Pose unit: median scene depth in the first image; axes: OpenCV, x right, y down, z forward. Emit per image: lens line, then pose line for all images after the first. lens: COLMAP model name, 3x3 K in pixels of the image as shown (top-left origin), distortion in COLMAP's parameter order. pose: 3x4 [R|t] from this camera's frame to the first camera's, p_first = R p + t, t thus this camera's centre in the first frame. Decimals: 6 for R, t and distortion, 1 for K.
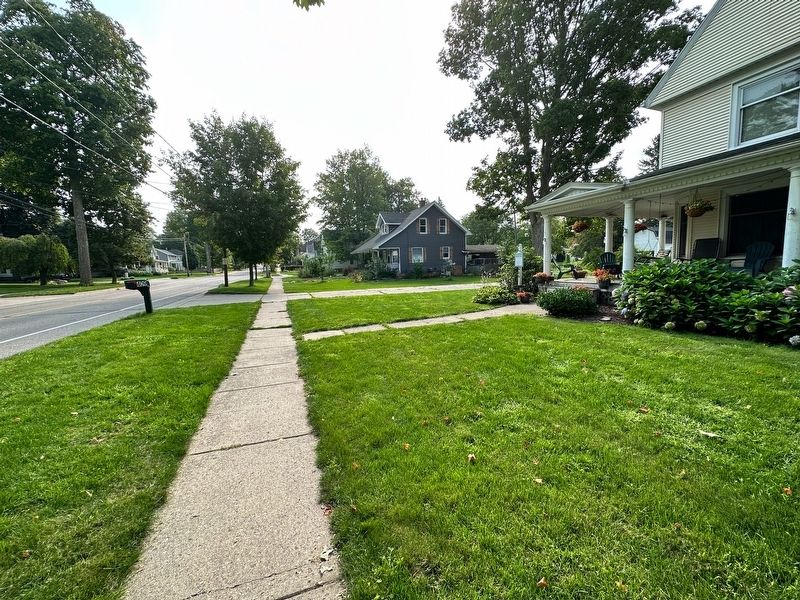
lens RADIAL K [[321.7, 0, 400.0], [0, 321.7, 300.0], [0, 0, 1]] dist [0.000549, 0.000072]
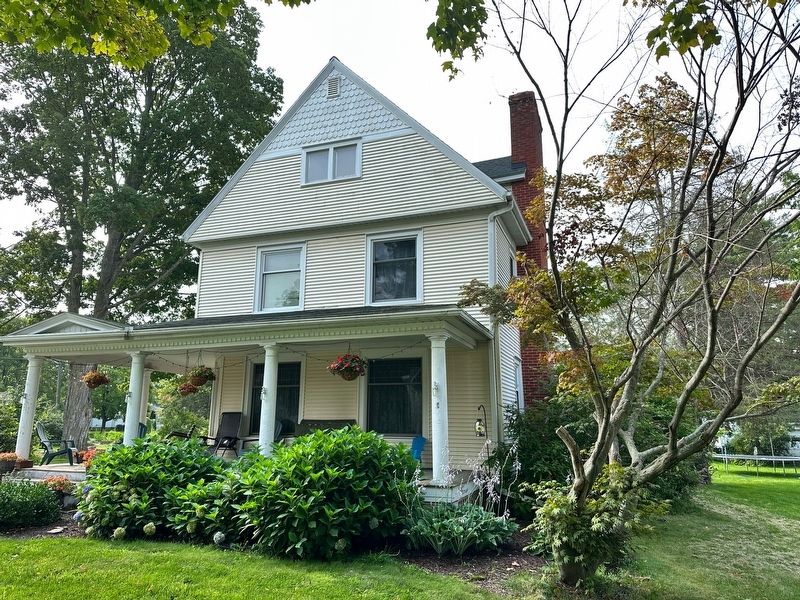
lens RADIAL K [[566.6, 0, 400.0], [0, 566.6, 300.0], [0, 0, 1]] dist [0.000342, -0.003061]
pose [[0.648712, 0.208779, 0.731836, 0.153061], [0.049292, 0.948088, -0.314165, 0.010522], [-0.759436, 0.239877, 0.604745, -0.297063]]
